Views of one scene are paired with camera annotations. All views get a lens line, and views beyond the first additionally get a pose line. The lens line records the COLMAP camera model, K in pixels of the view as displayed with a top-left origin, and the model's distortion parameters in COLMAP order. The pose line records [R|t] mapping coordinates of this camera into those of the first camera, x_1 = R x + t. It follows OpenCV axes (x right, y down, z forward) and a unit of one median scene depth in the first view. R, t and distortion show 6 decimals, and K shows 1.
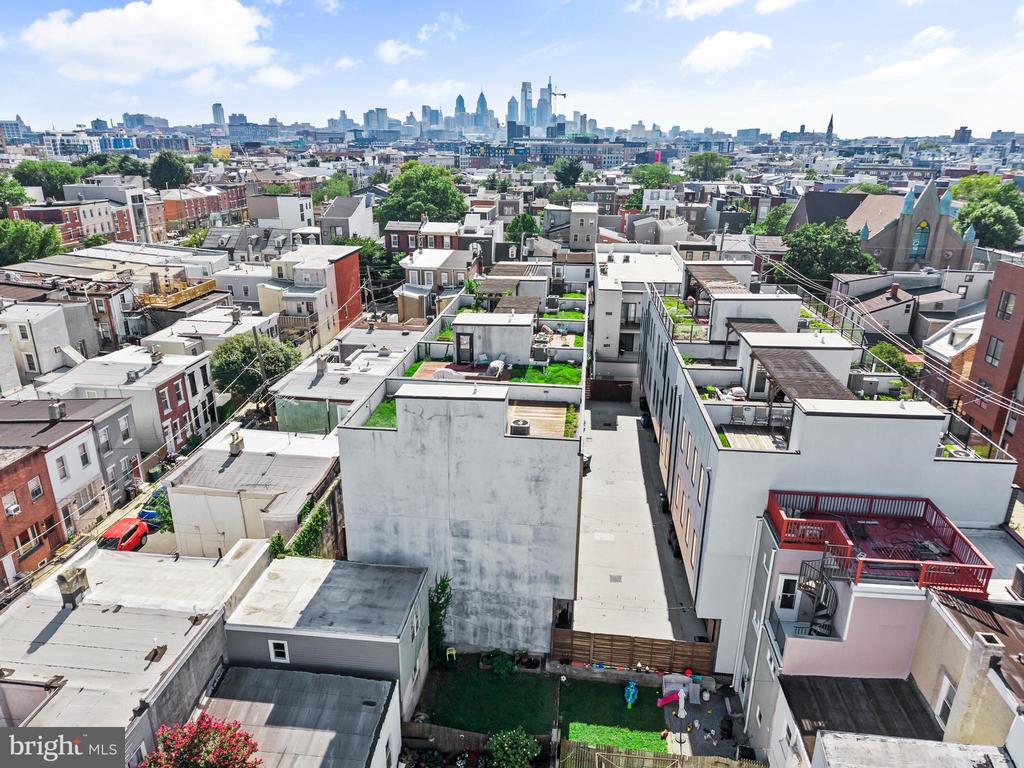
lens RADIAL K [[684.8, 0, 511.3], [0, 684.8, 383.9], [0, 0, 1]] dist [0.024062, -0.021045]
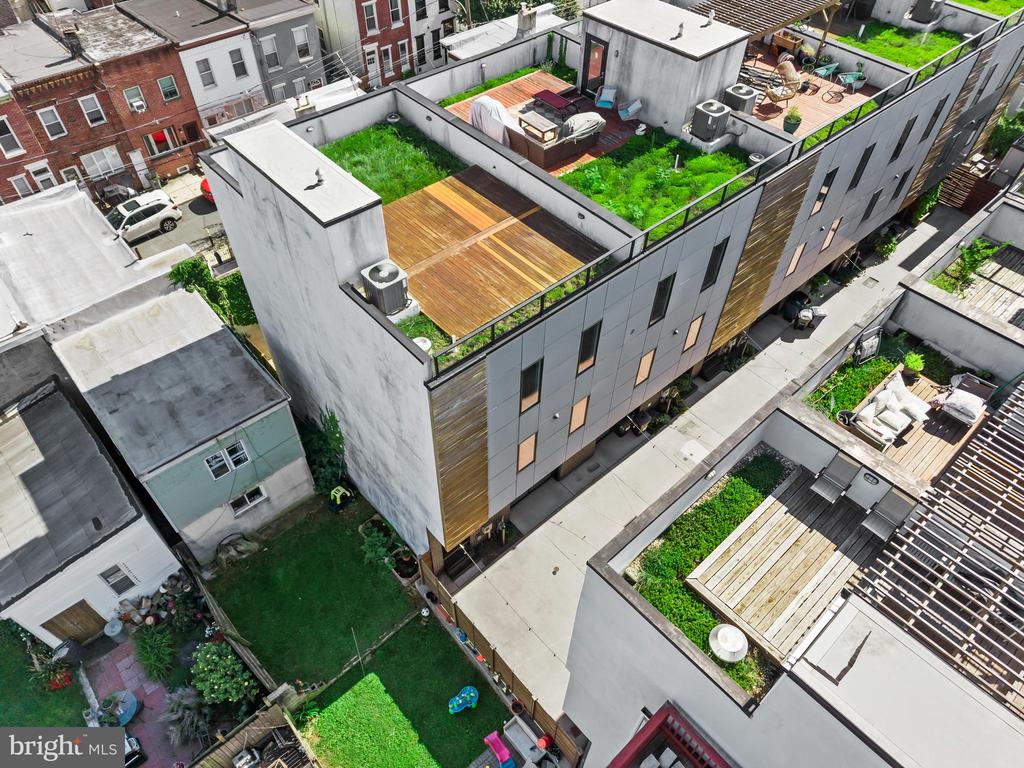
lens RADIAL K [[684.8, 0, 508.9], [0, 684.8, 390.0], [0, 0, 1]] dist [0.024062, -0.021045]
pose [[0.741069, 0.508151, -0.438861, 0.255310], [-0.231157, 0.806755, 0.543795, -0.126155], [0.630383, -0.301544, 0.715324, 0.466639]]
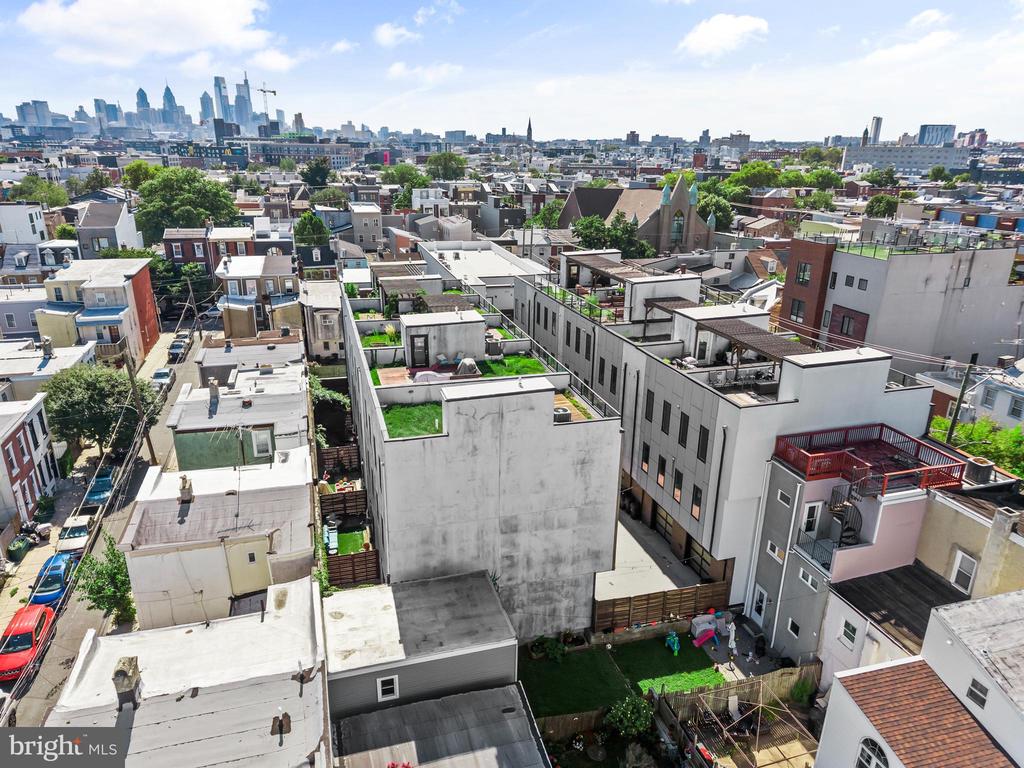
lens RADIAL K [[684.8, 0, 509.9], [0, 684.8, 385.8], [0, 0, 1]] dist [0.024062, -0.021045]
pose [[0.924241, -0.123763, 0.361196, -0.301515], [0.123181, 0.992076, 0.024731, -0.010418], [-0.361394, 0.021635, 0.932162, 0.046939]]
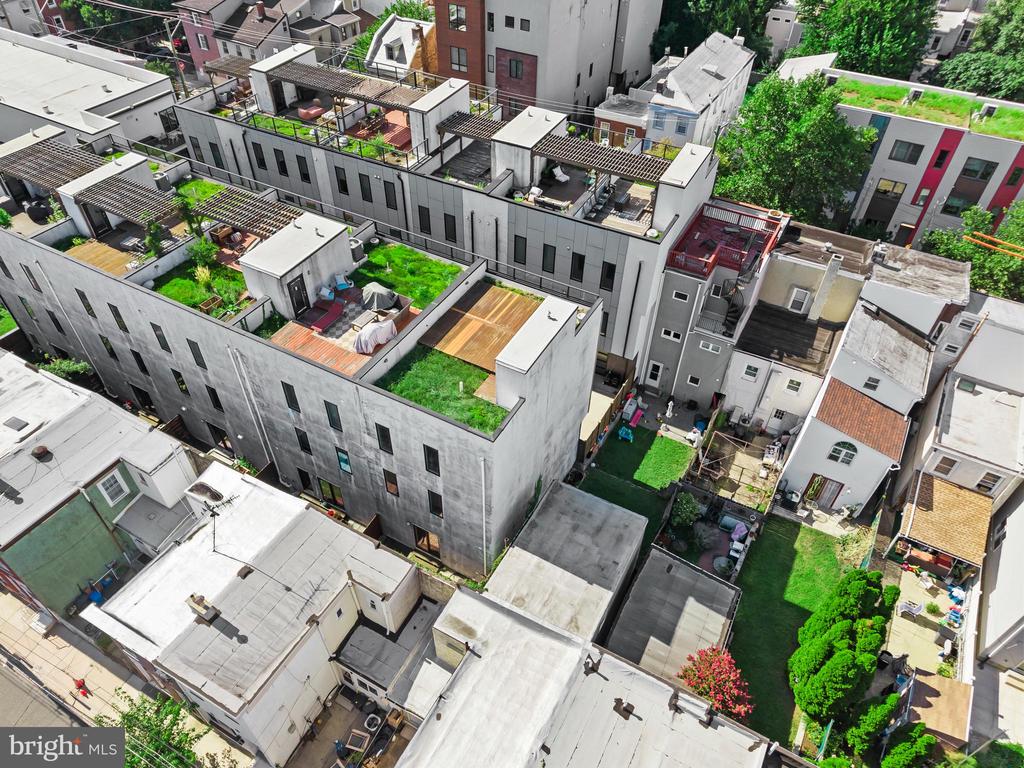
lens RADIAL K [[684.8, 0, 511.8], [0, 684.8, 390.6], [0, 0, 1]] dist [0.024062, -0.021045]
pose [[0.383063, -0.646992, 0.659290, -0.553910], [0.295693, 0.762063, 0.576043, -0.343594], [-0.875116, -0.025713, 0.483230, 0.398234]]
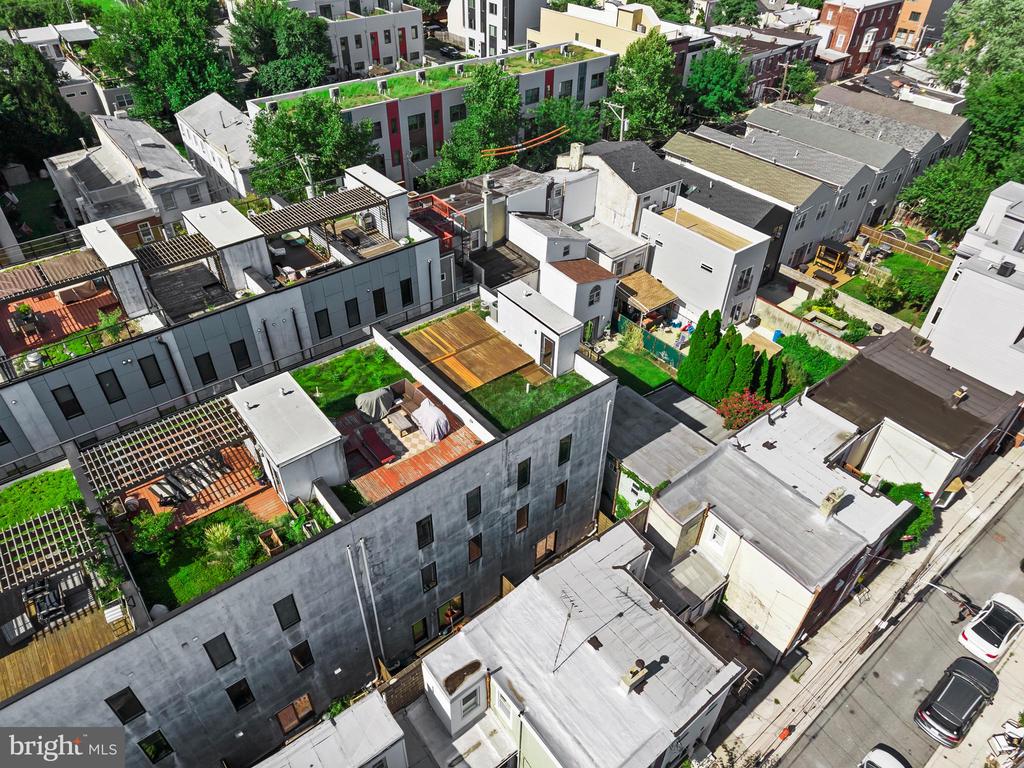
lens RADIAL K [[684.8, 0, 510.0], [0, 684.8, 388.8], [0, 0, 1]] dist [0.024062, -0.021045]
pose [[-0.704546, -0.469233, 0.532386, -0.504171], [0.215590, 0.573221, 0.790531, -0.569997], [-0.676118, 0.671742, -0.302699, 1.029036]]
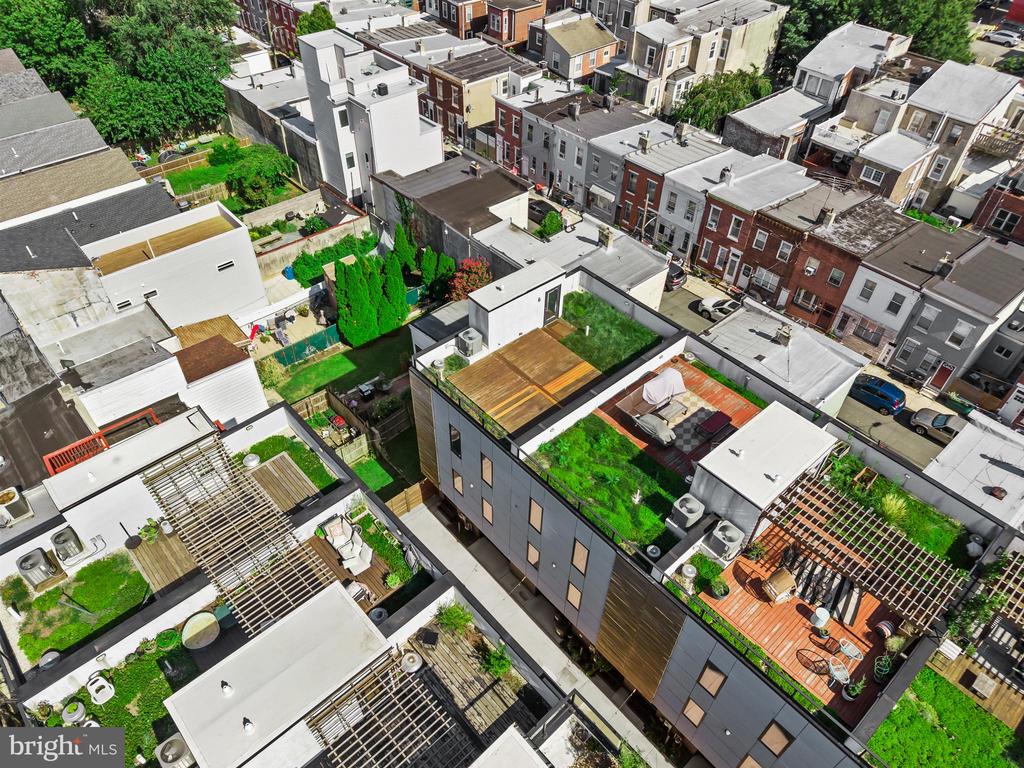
lens RADIAL K [[684.8, 0, 515.1], [0, 684.8, 386.1], [0, 0, 1]] dist [0.024062, -0.021045]
pose [[-0.666769, 0.505173, -0.547922, 0.401758], [-0.271833, 0.519701, 0.809949, -0.529786], [0.693920, 0.688993, -0.209198, 0.930823]]
